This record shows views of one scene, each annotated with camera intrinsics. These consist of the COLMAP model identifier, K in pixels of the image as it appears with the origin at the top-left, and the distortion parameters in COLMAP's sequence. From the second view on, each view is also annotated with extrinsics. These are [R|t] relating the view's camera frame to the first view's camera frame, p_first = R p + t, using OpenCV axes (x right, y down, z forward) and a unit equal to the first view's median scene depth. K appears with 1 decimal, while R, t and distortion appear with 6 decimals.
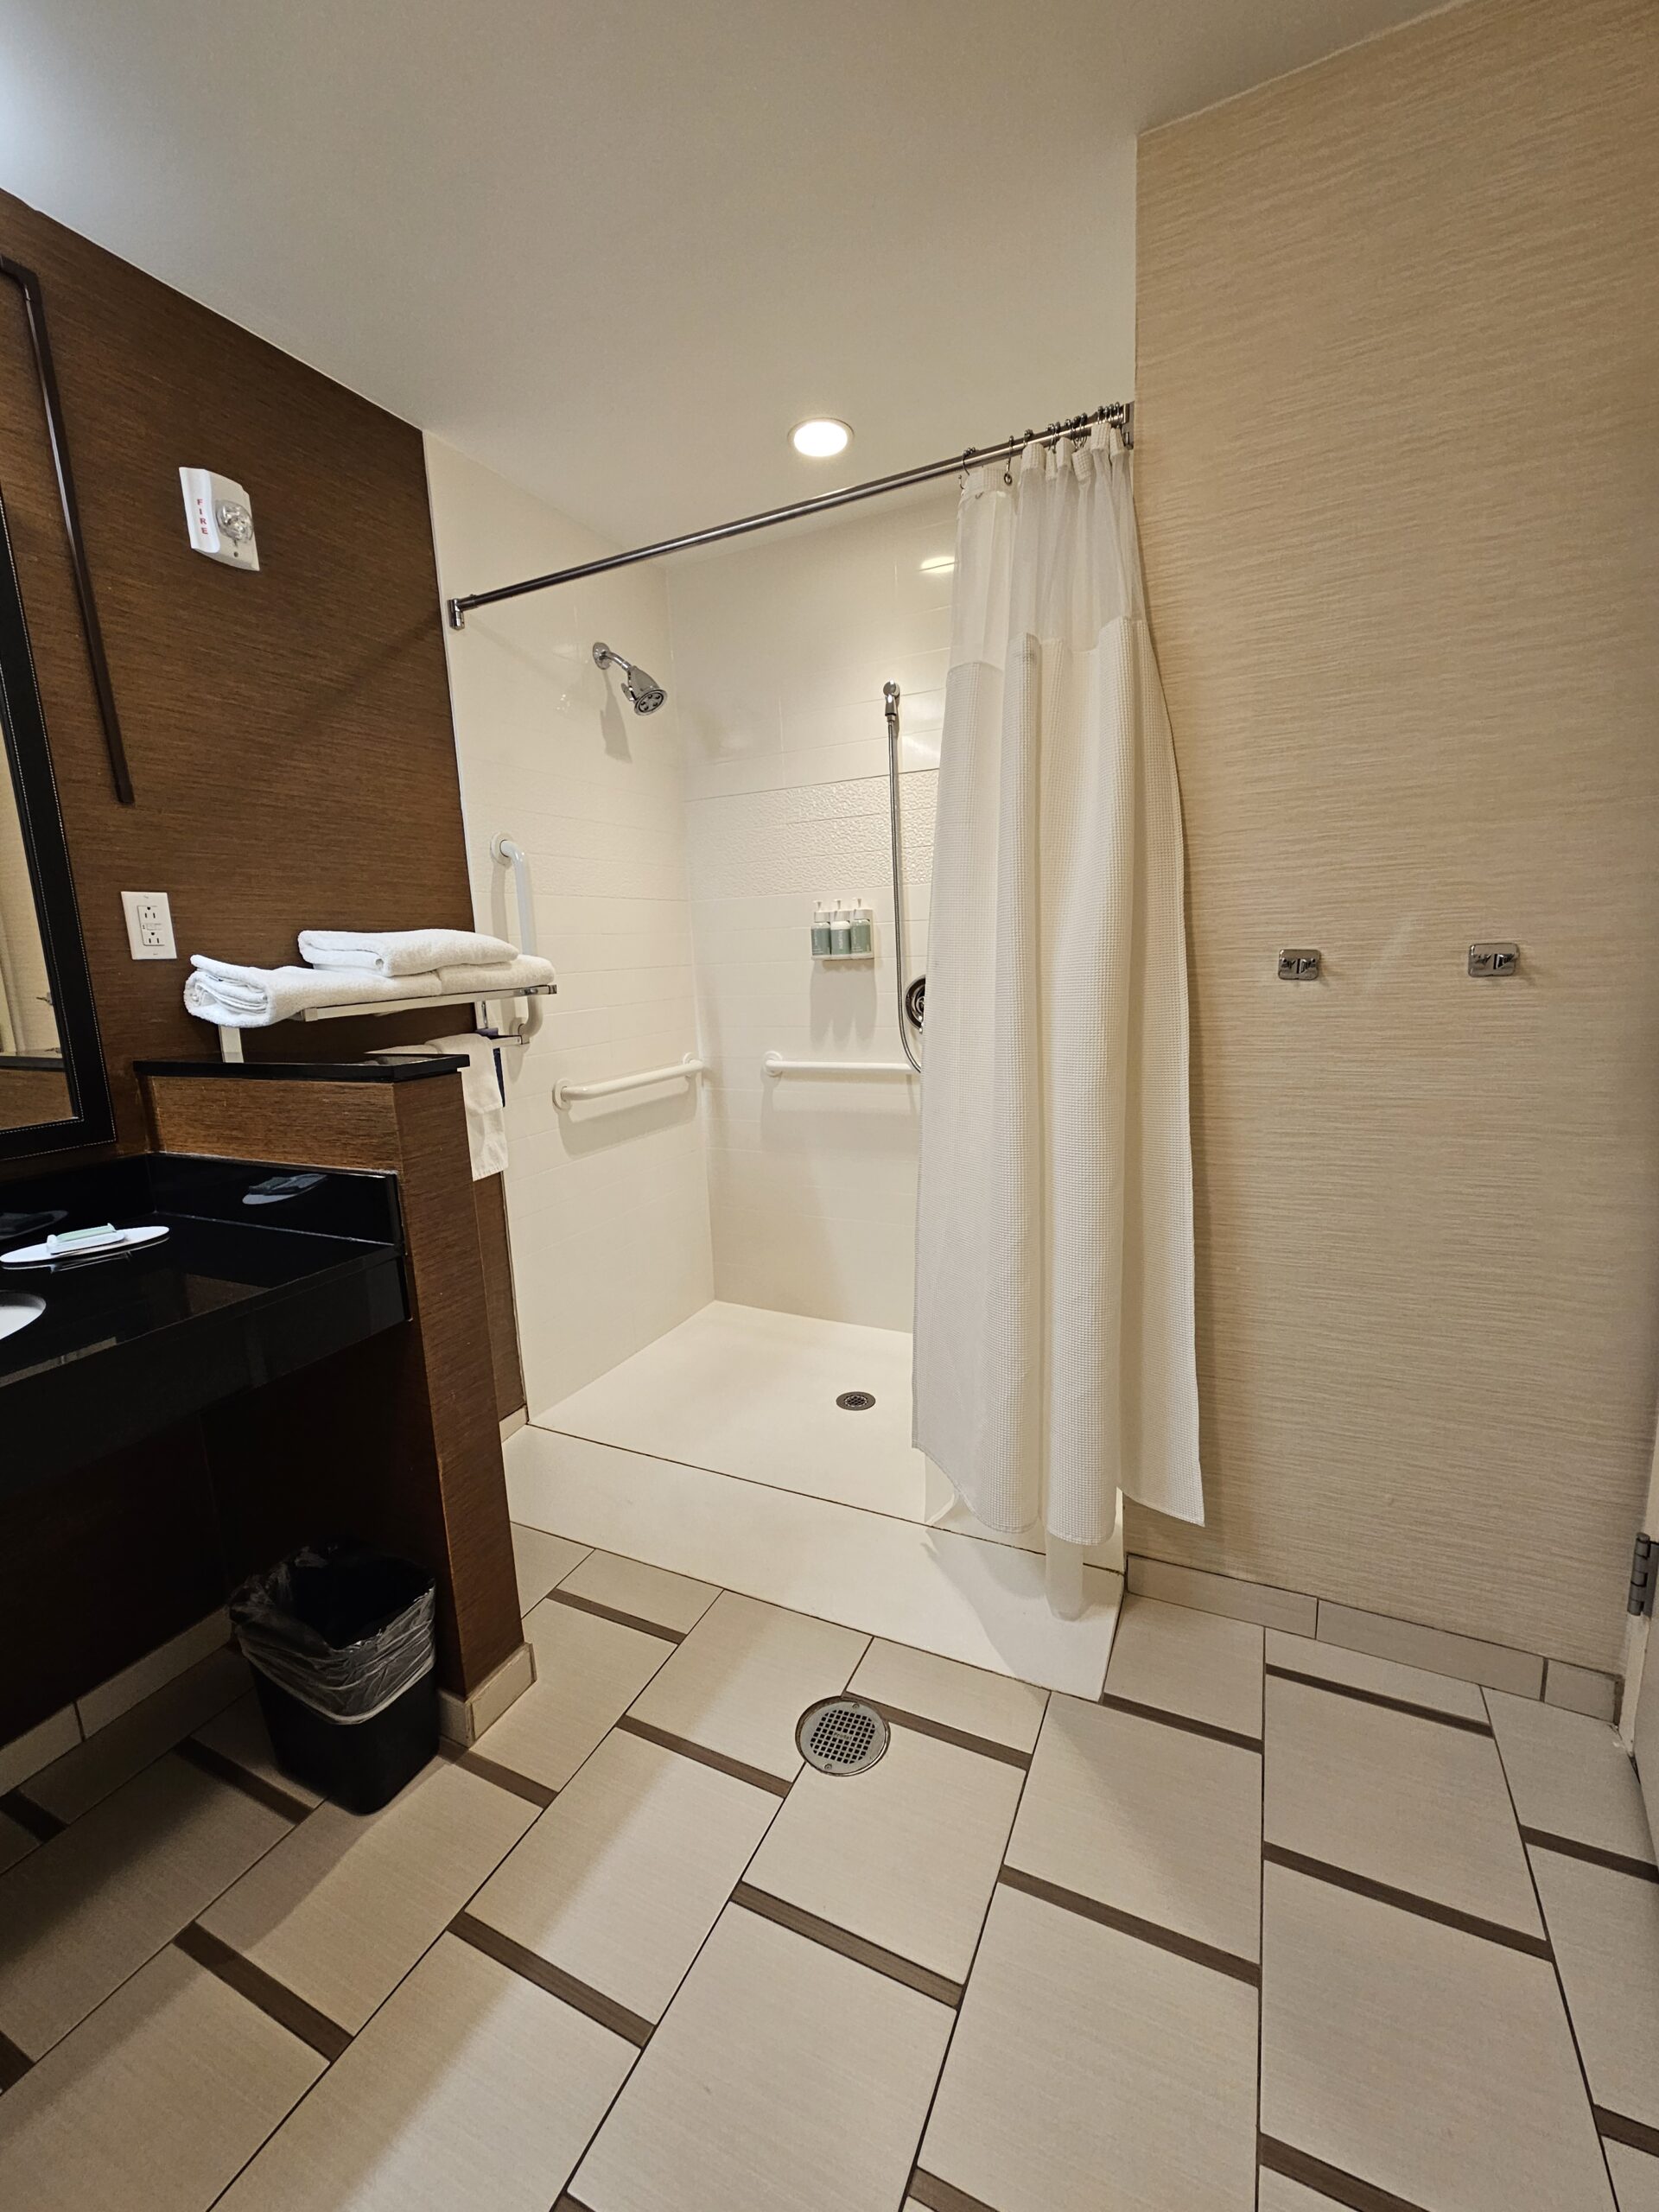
lens RADIAL K [[908.3, 0, 821.9], [0, 908.3, 1104.6], [0, 0, 1]] dist [0.000365, 0.000141]
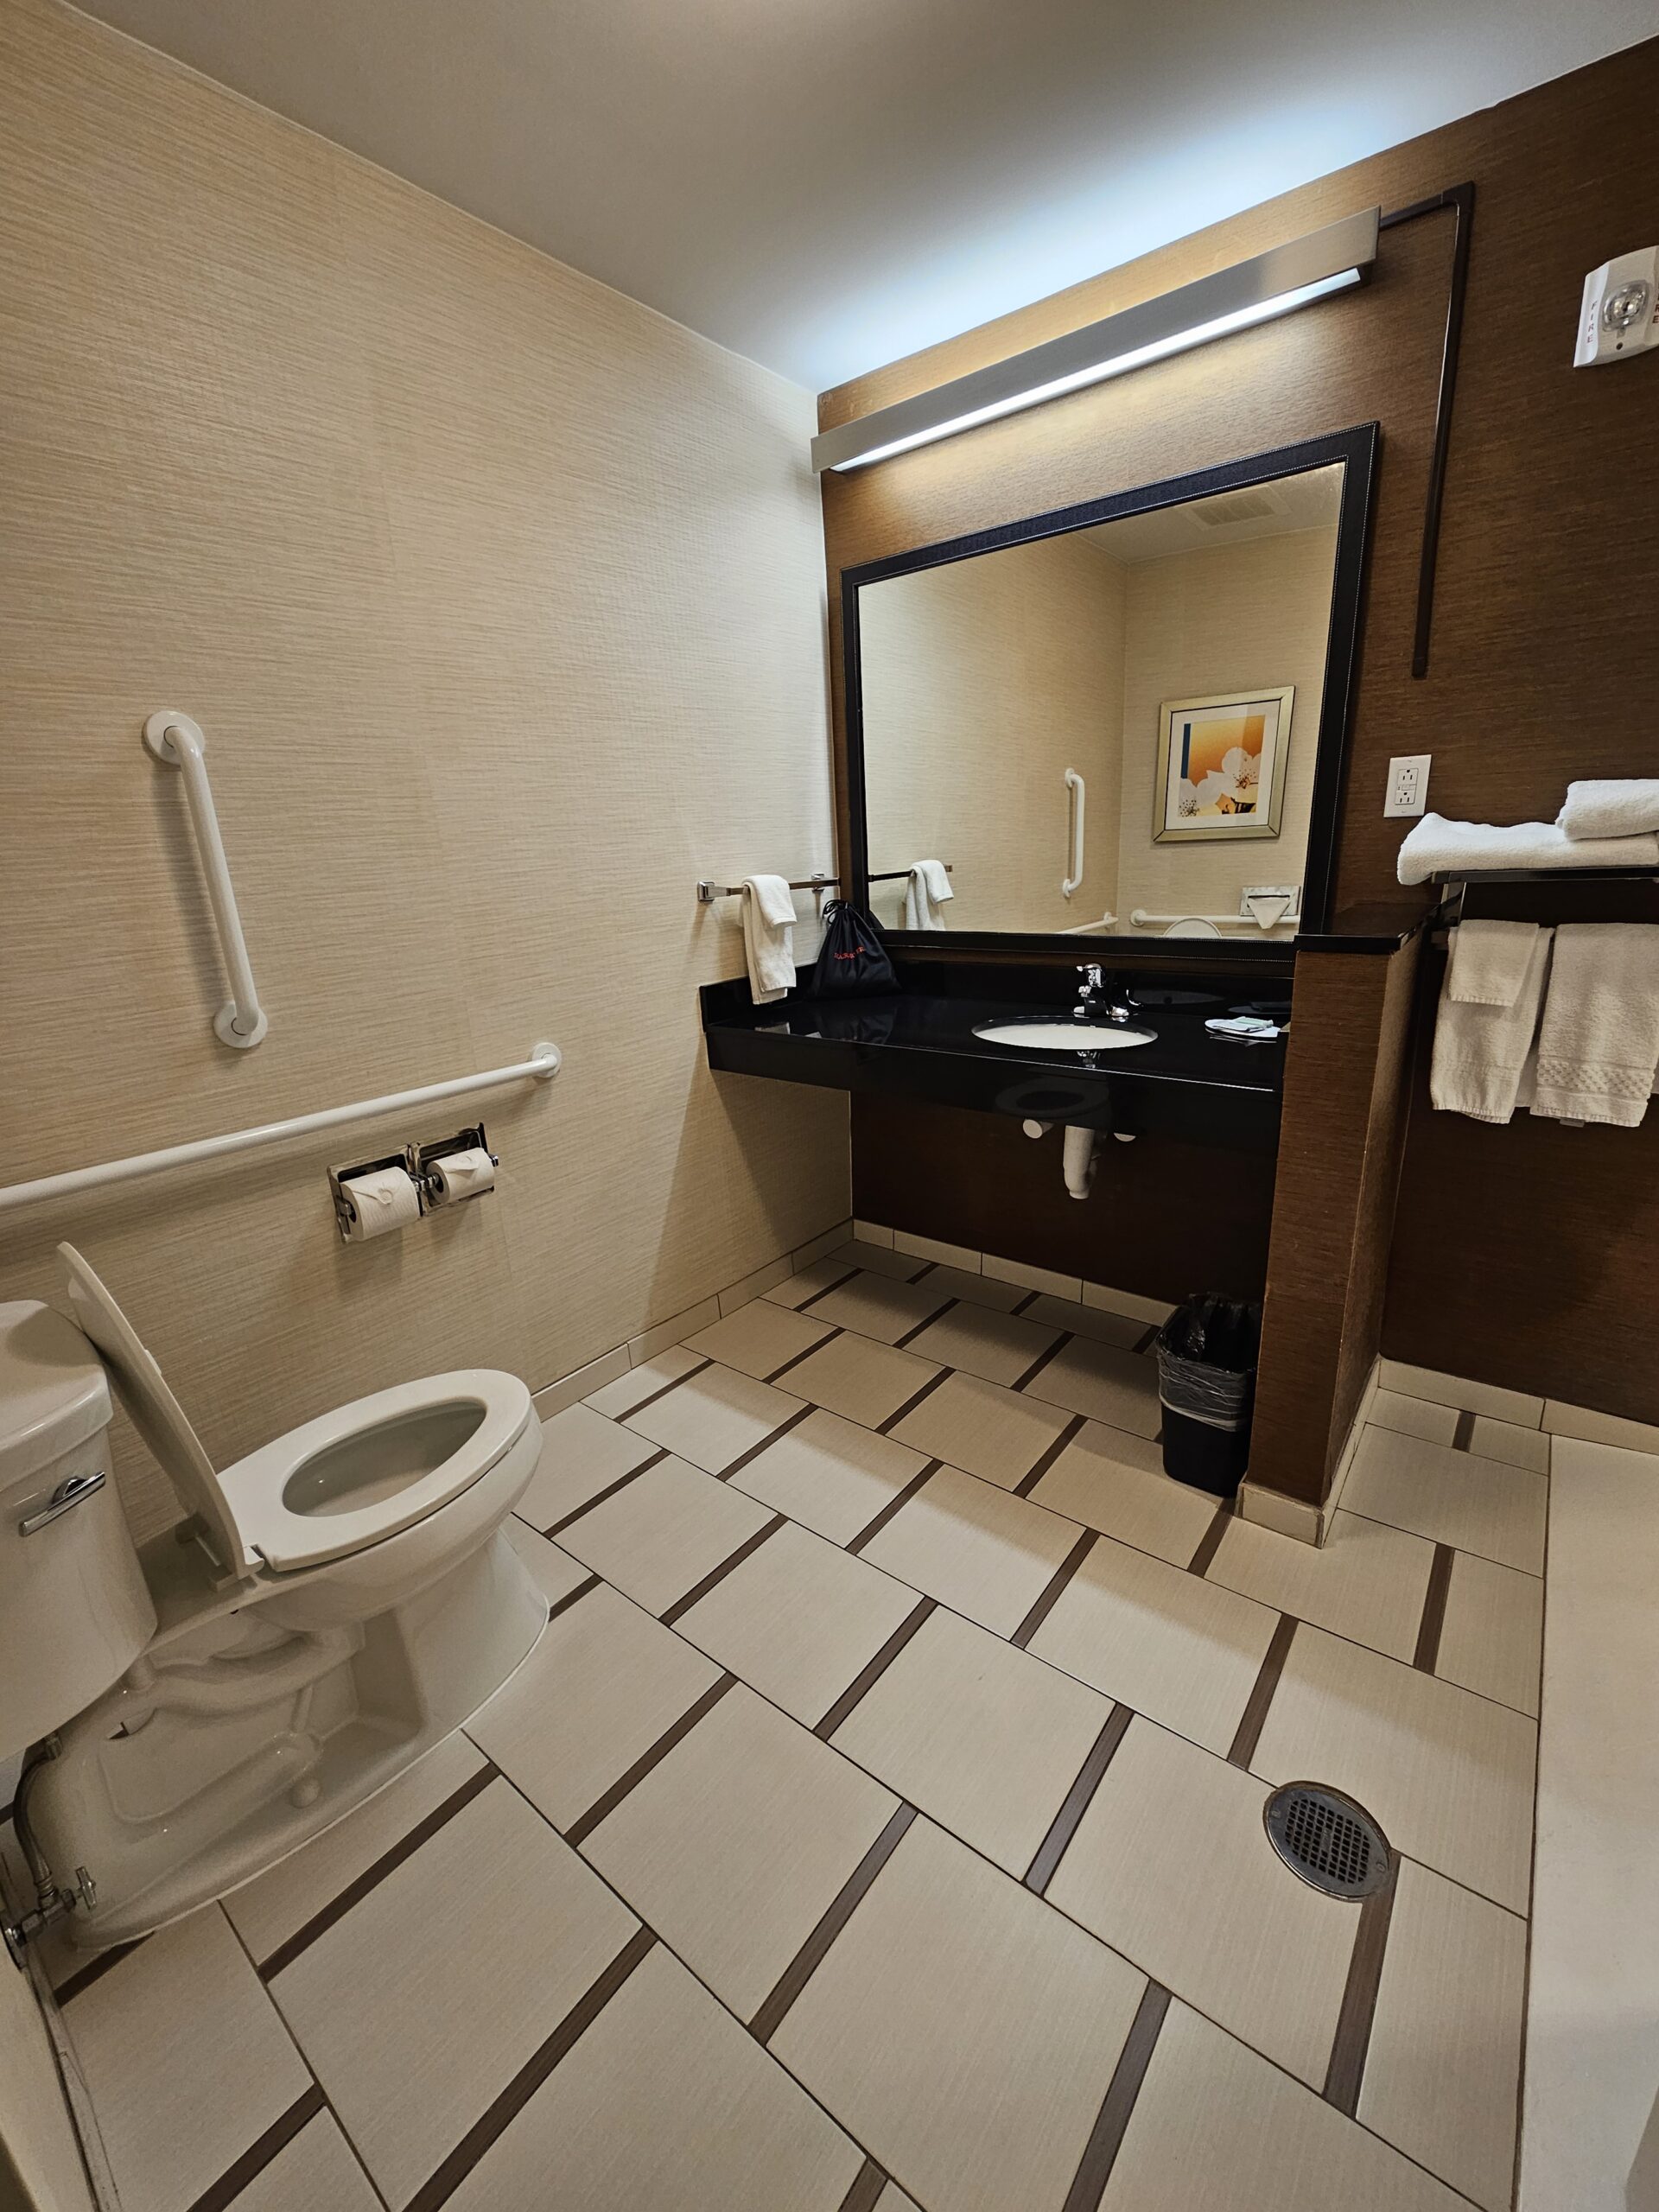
lens RADIAL K [[908.3, 0, 821.9], [0, 908.3, 1104.6], [0, 0, 1]] dist [0.000365, 0.000141]
pose [[-0.213668, 0.324163, -0.921555, 0.629876], [-0.108039, 0.929713, 0.352082, -0.151436], [0.970914, 0.174793, -0.163627, 0.552444]]
